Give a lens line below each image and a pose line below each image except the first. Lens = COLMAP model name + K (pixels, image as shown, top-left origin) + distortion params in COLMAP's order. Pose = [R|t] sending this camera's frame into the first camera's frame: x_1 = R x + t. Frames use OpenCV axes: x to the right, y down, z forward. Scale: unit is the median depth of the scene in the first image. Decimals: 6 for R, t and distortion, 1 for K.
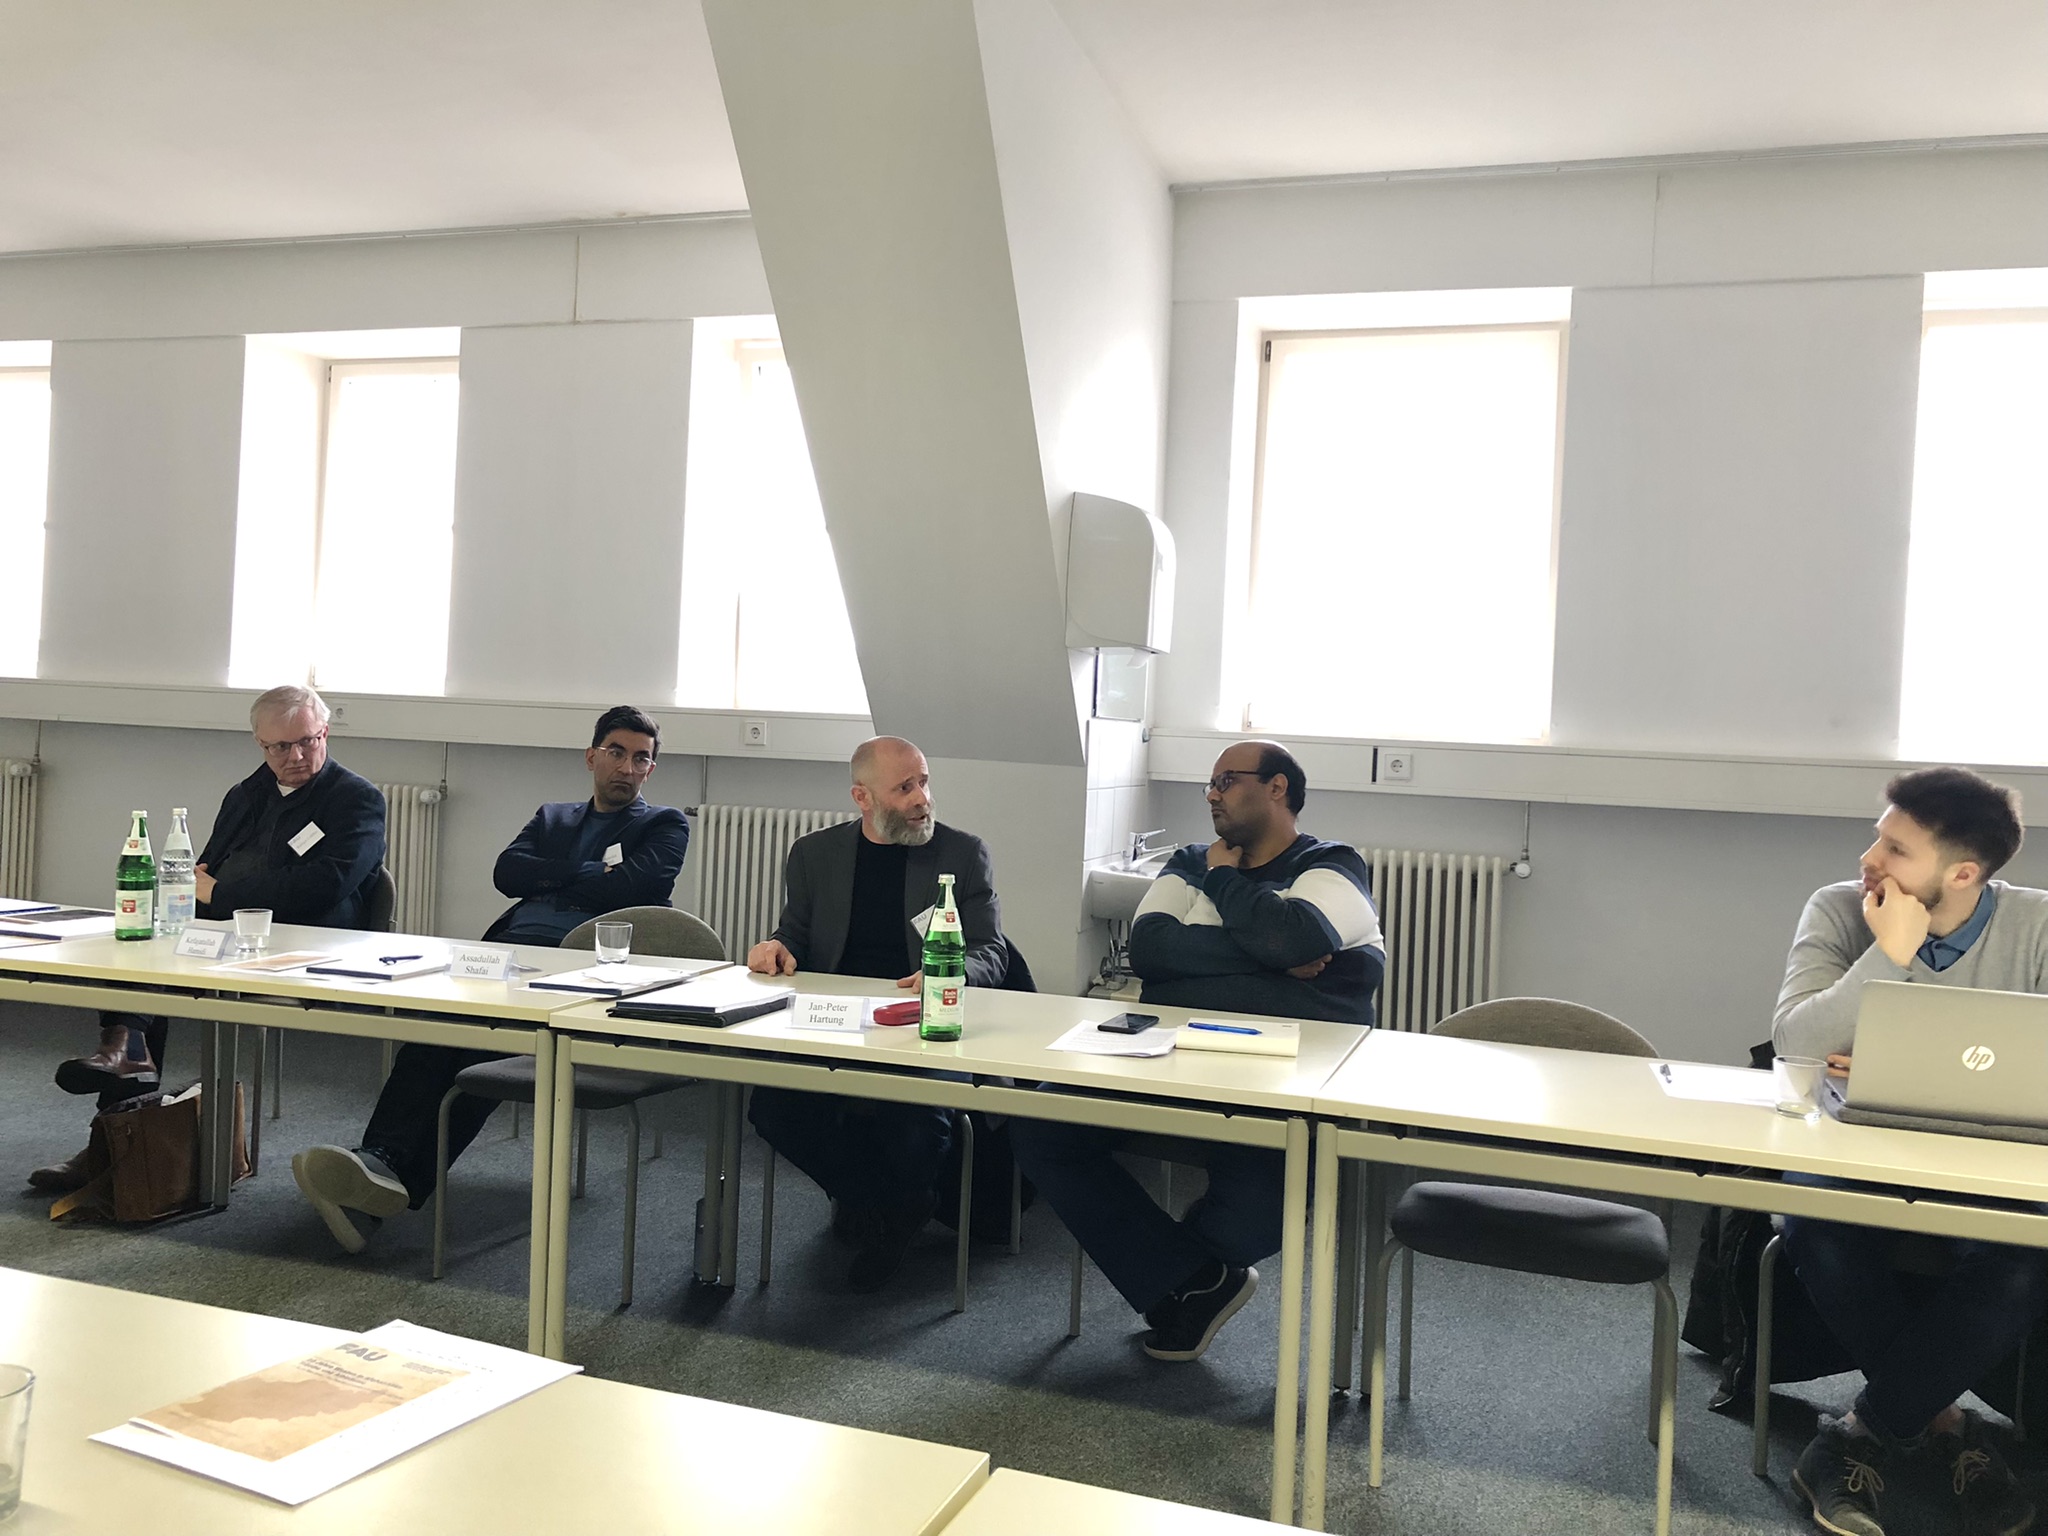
lens RADIAL K [[1667.9, 0, 1028.9], [0, 1667.9, 752.1], [0, 0, 1]] dist [0.019877, -0.025060]
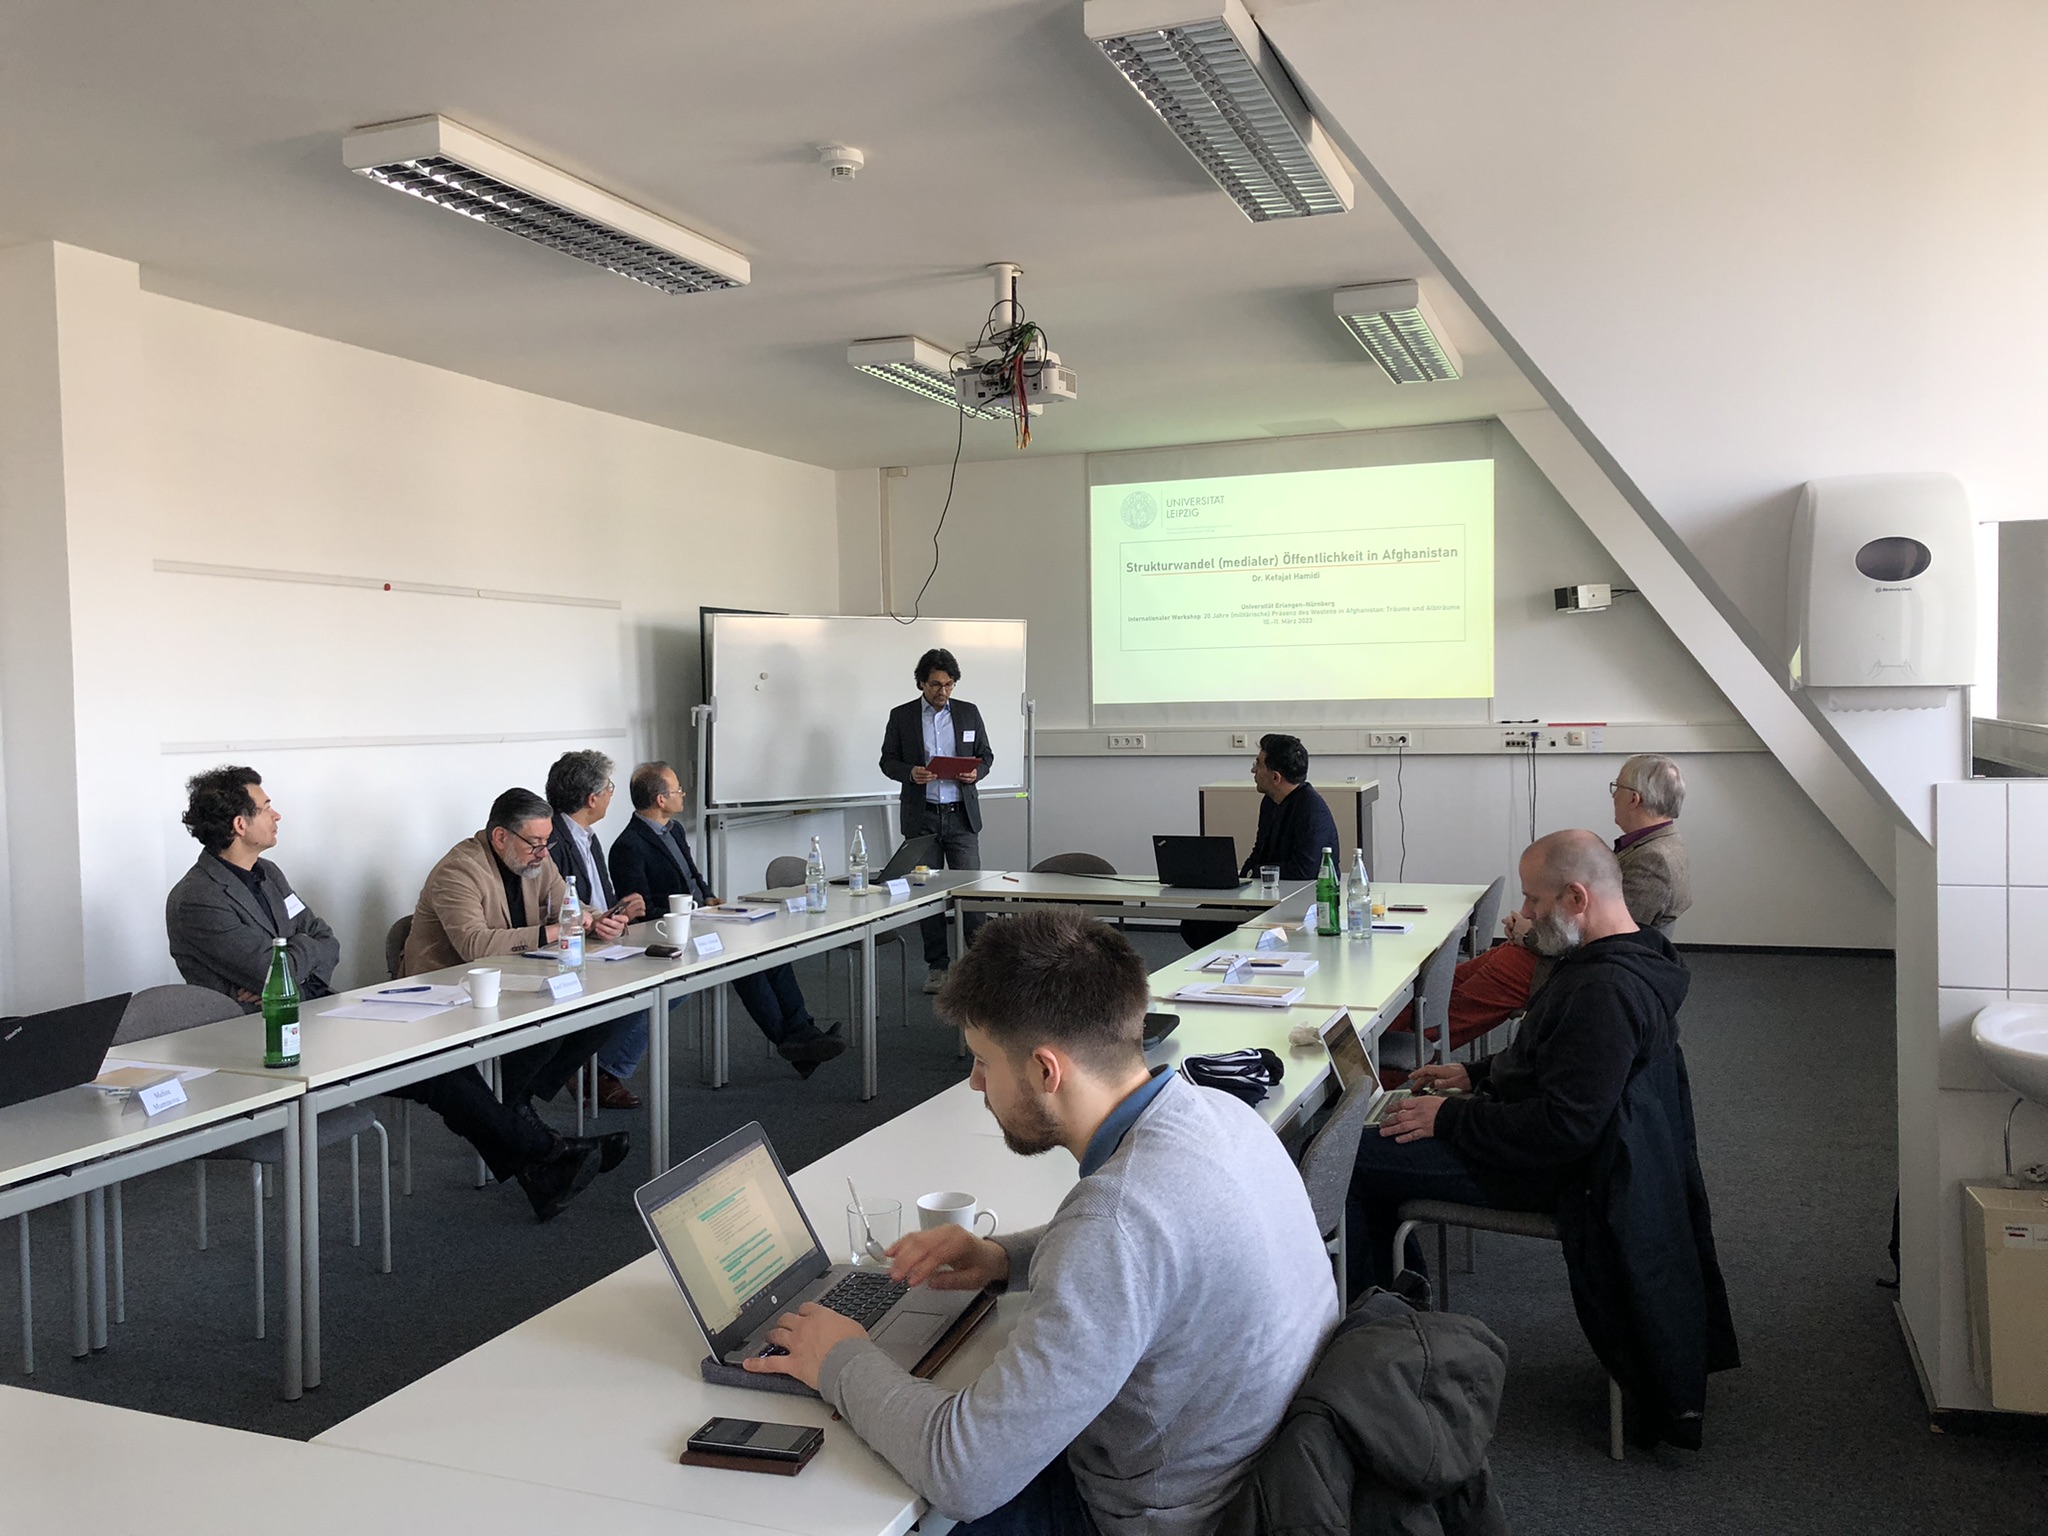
lens RADIAL K [[1667.9, 0, 990.8], [0, 1667.9, 741.1], [0, 0, 1]] dist [0.019877, -0.025060]
pose [[-0.075248, -0.020597, -0.996952, 0.981496], [0.006078, 0.999759, -0.021114, -0.028420], [0.997146, -0.007648, -0.075104, 0.845107]]
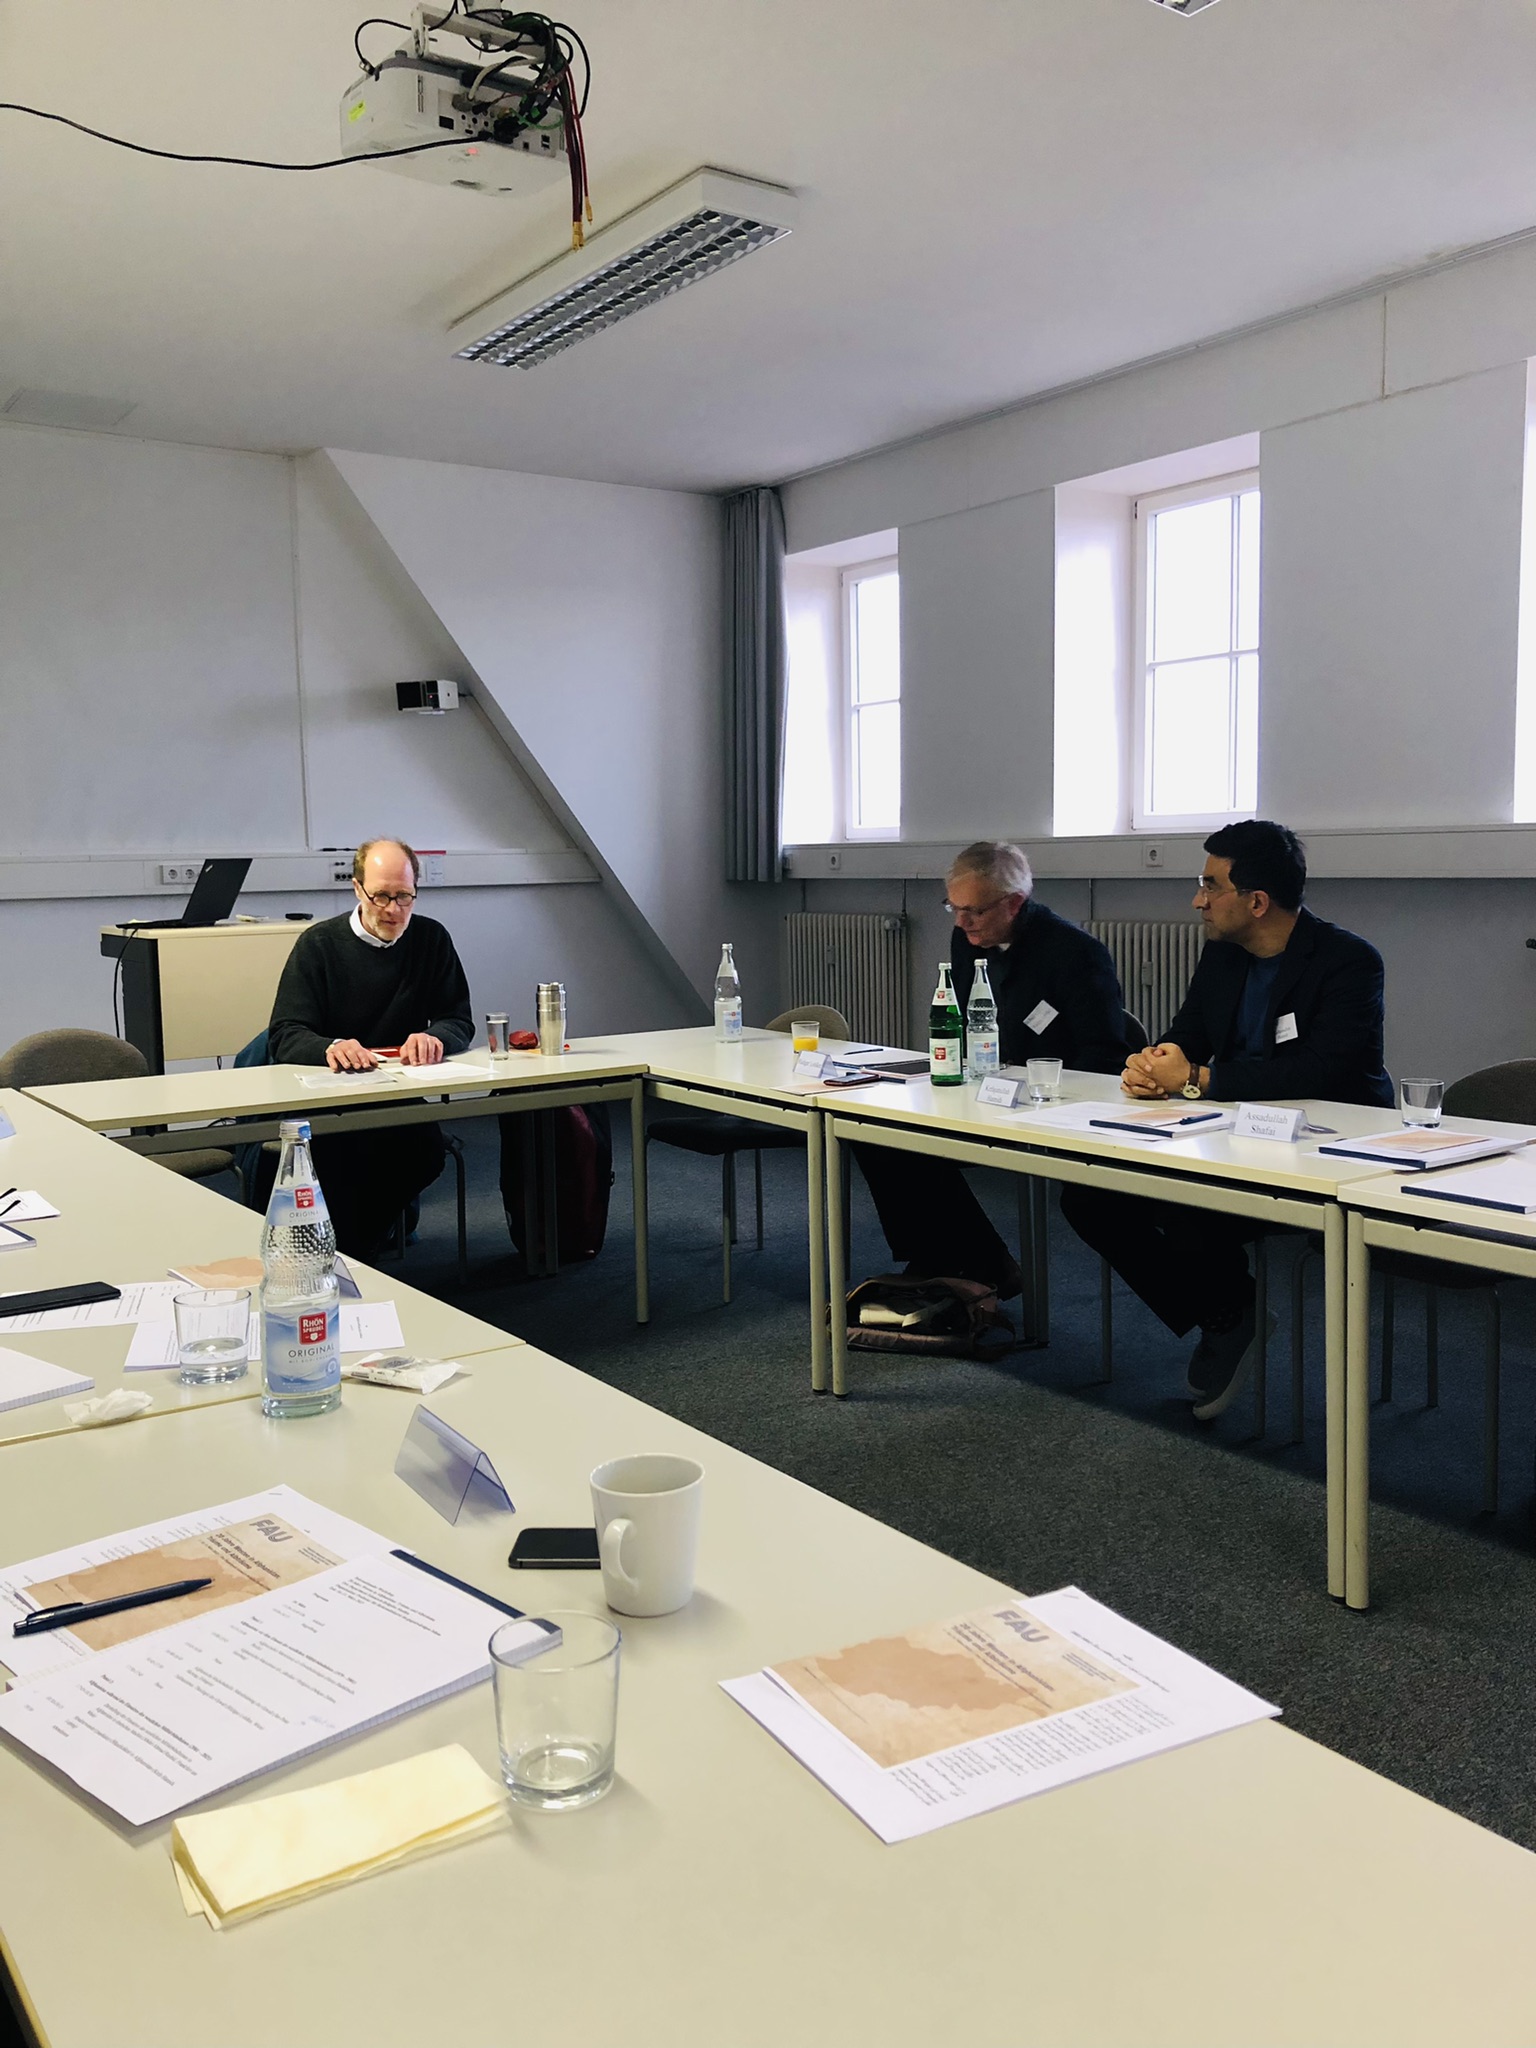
lens RADIAL K [[1667.9, 0, 772.1], [0, 1667.9, 1018.7], [0, 0, 1]] dist [0.019877, -0.025060]
pose [[0.800909, -0.004020, -0.598772, -0.001276], [0.050746, 0.996836, 0.061185, 0.001586], [0.596631, -0.079389, 0.798579, 0.115090]]
